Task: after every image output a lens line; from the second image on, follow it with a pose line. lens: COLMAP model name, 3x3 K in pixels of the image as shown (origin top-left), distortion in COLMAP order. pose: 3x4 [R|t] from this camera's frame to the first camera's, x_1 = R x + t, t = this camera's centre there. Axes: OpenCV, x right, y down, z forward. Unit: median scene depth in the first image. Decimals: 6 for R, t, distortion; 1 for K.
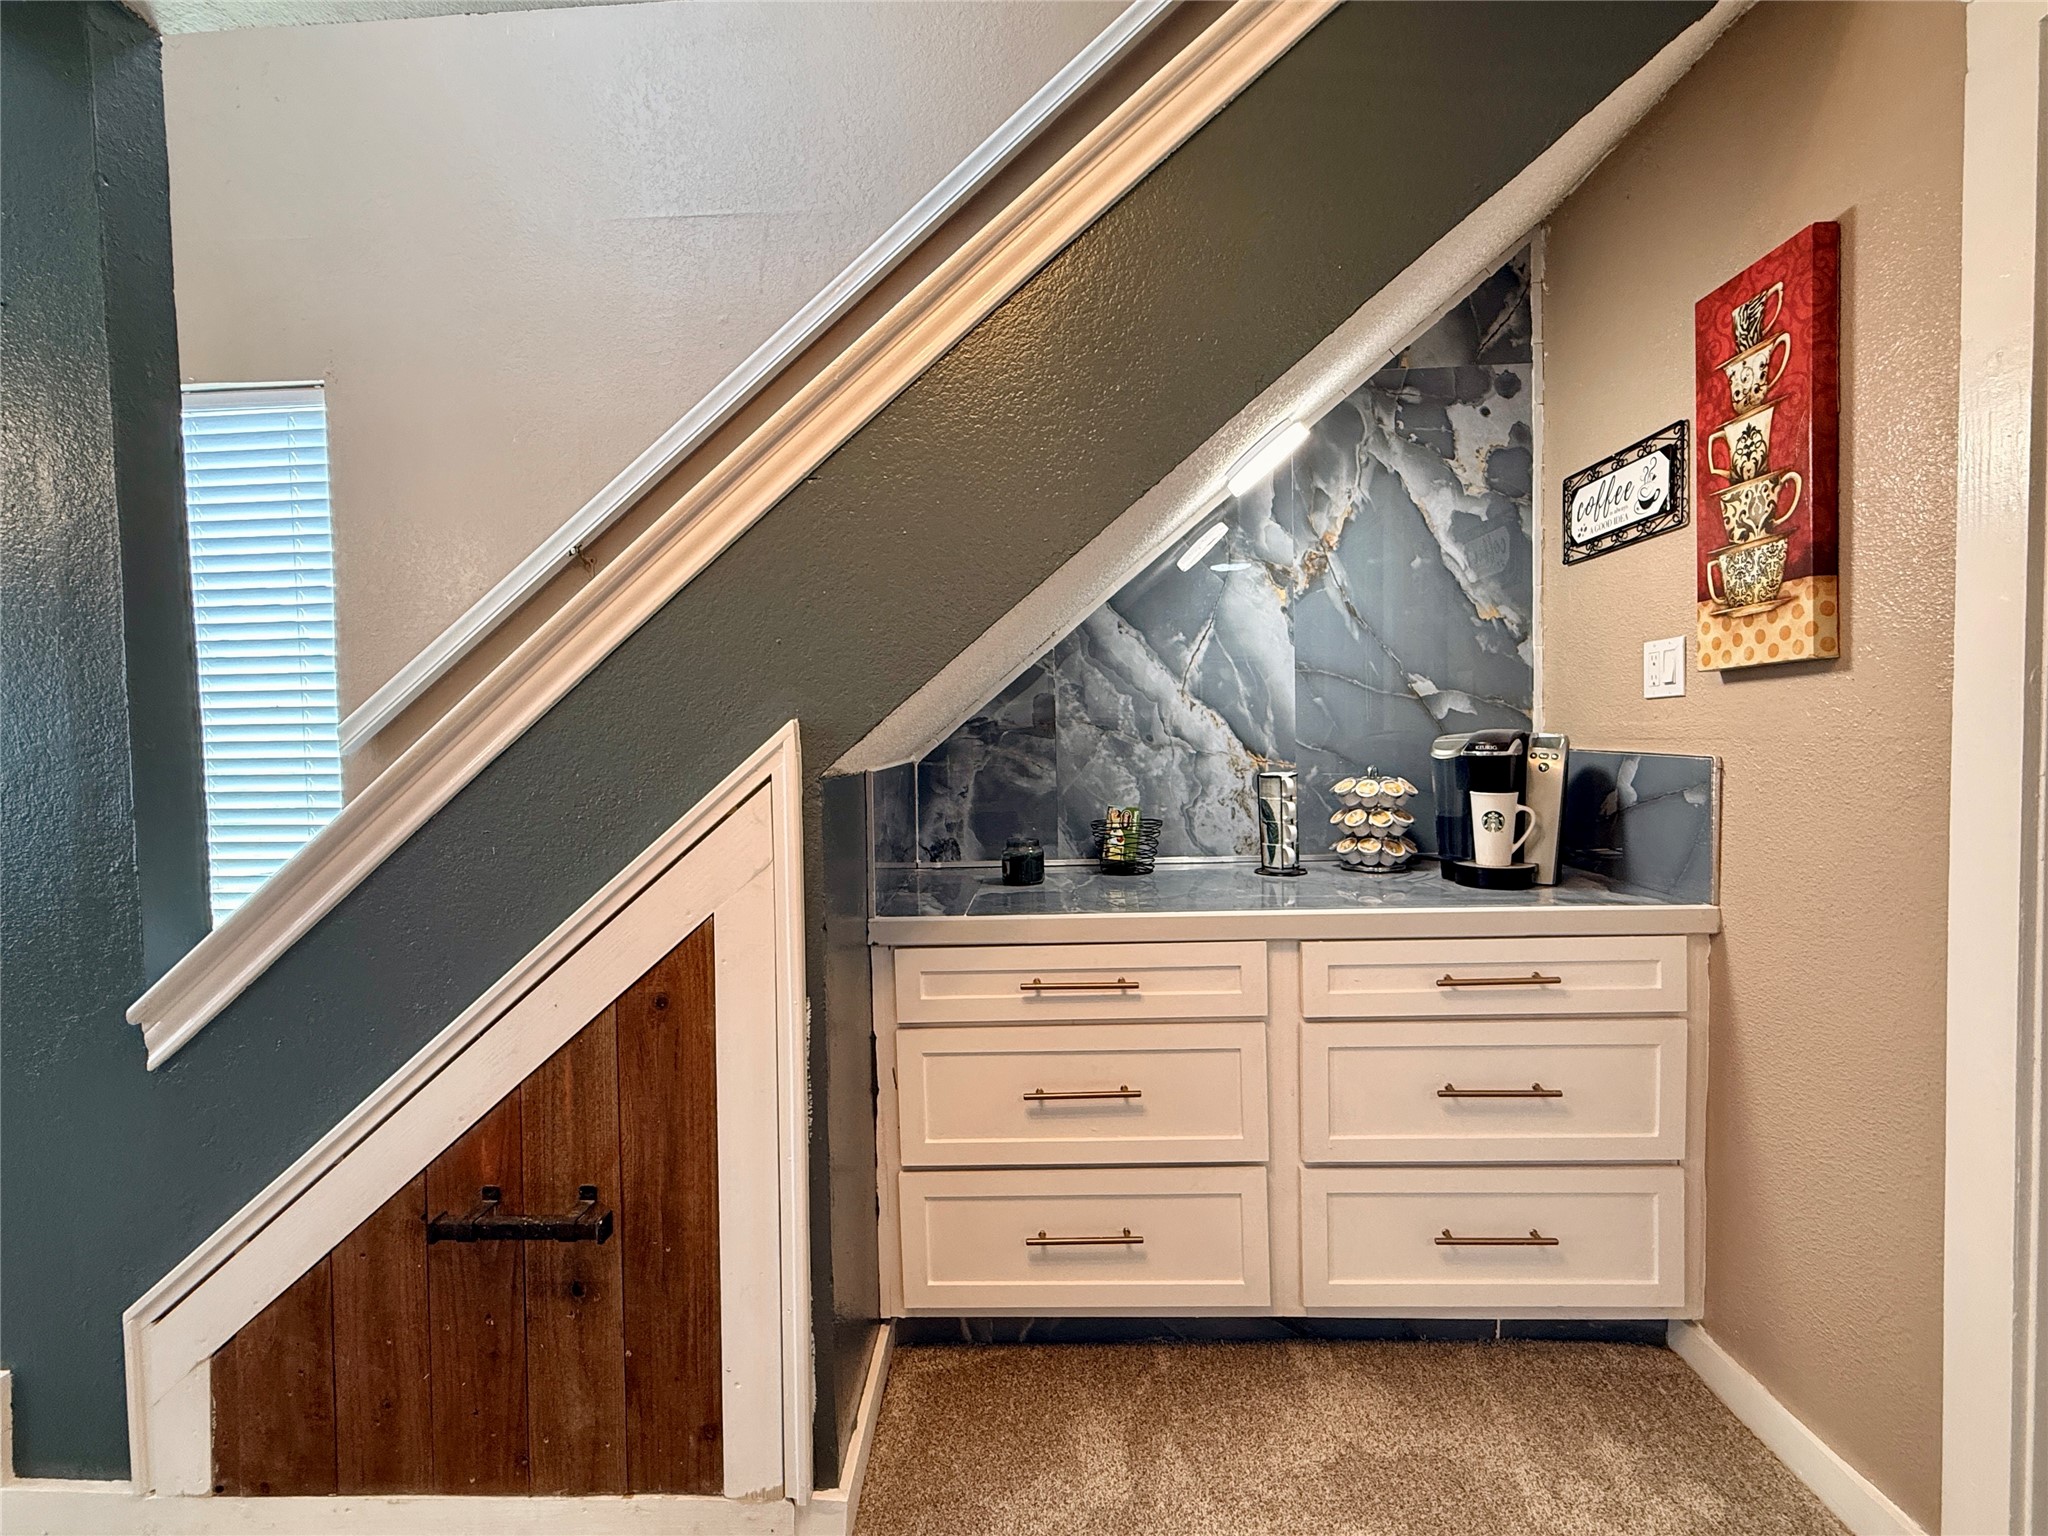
lens RADIAL K [[911.6, 0, 1019.6], [0, 911.6, 767.5], [0, 0, 1]] dist [0.000690, -0.000574]
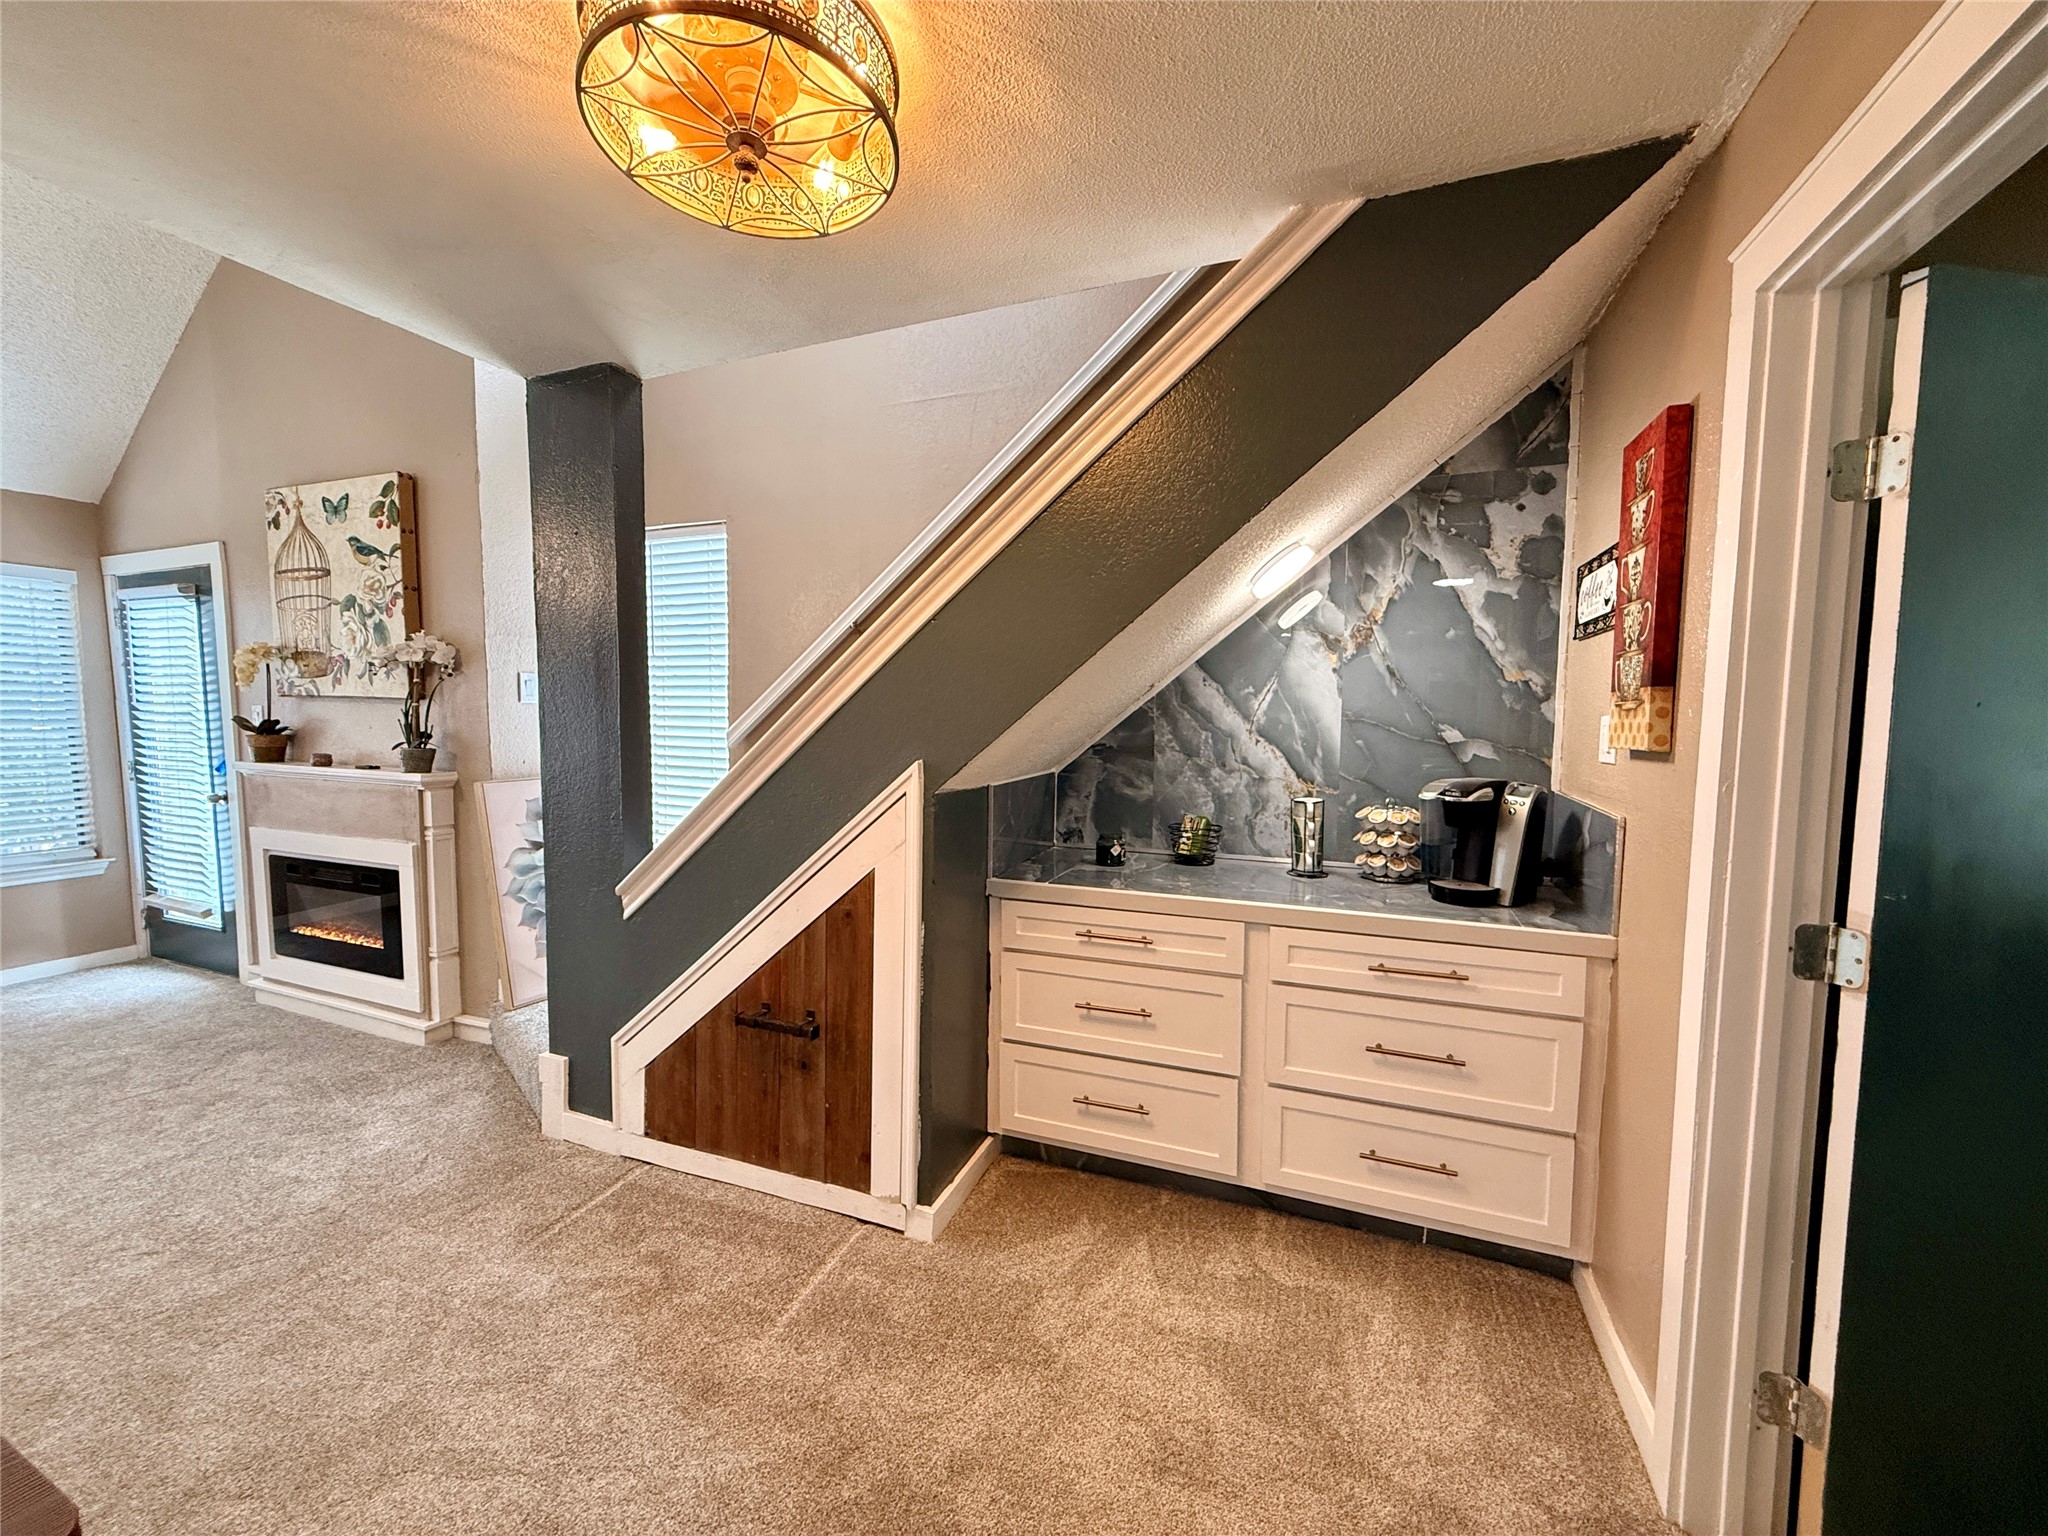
lens RADIAL K [[815.1, 0, 1016.8], [0, 815.1, 766.5], [0, 0, 1]] dist [-0.000588, 0.000312]
pose [[0.940333, 0.054050, -0.335935, 0.338913], [-0.042708, 0.998243, 0.041064, -0.085630], [0.337564, -0.024267, 0.940990, -0.295255]]
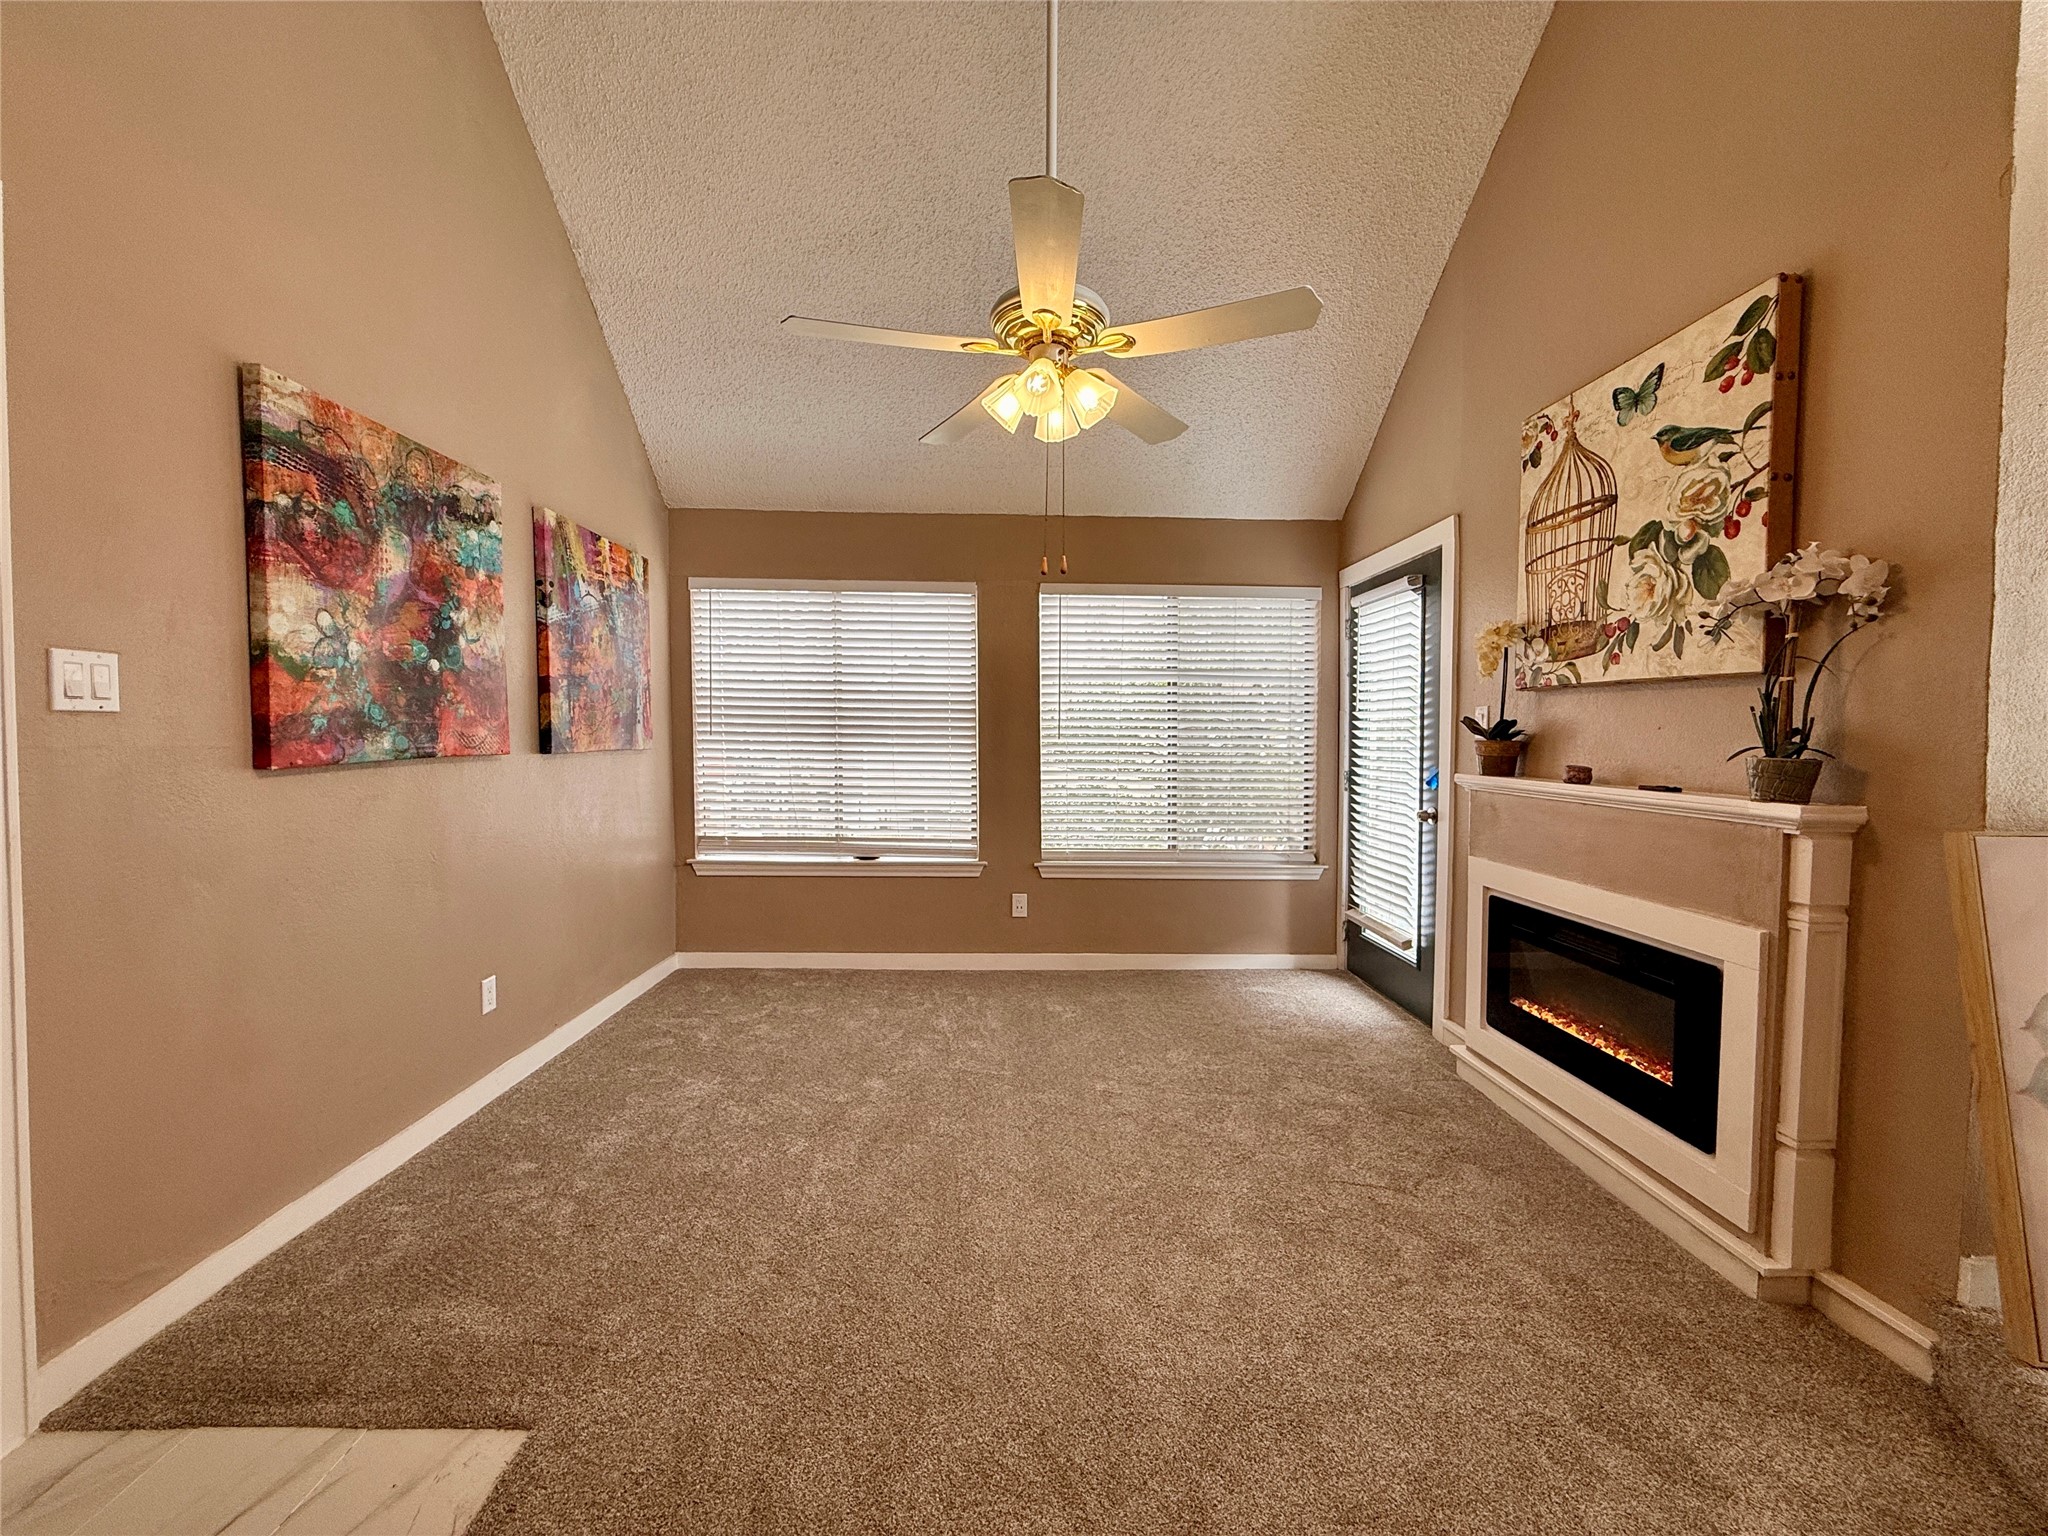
lens RADIAL K [[815.1, 0, 1016.8], [0, 815.1, 766.5], [0, 0, 1]] dist [-0.000588, 0.000312]
pose [[0.062278, 0.060630, -0.996216, -0.614237], [-0.049977, 0.997090, 0.057559, 0.007289], [0.996807, 0.046203, 0.065127, -0.035666]]
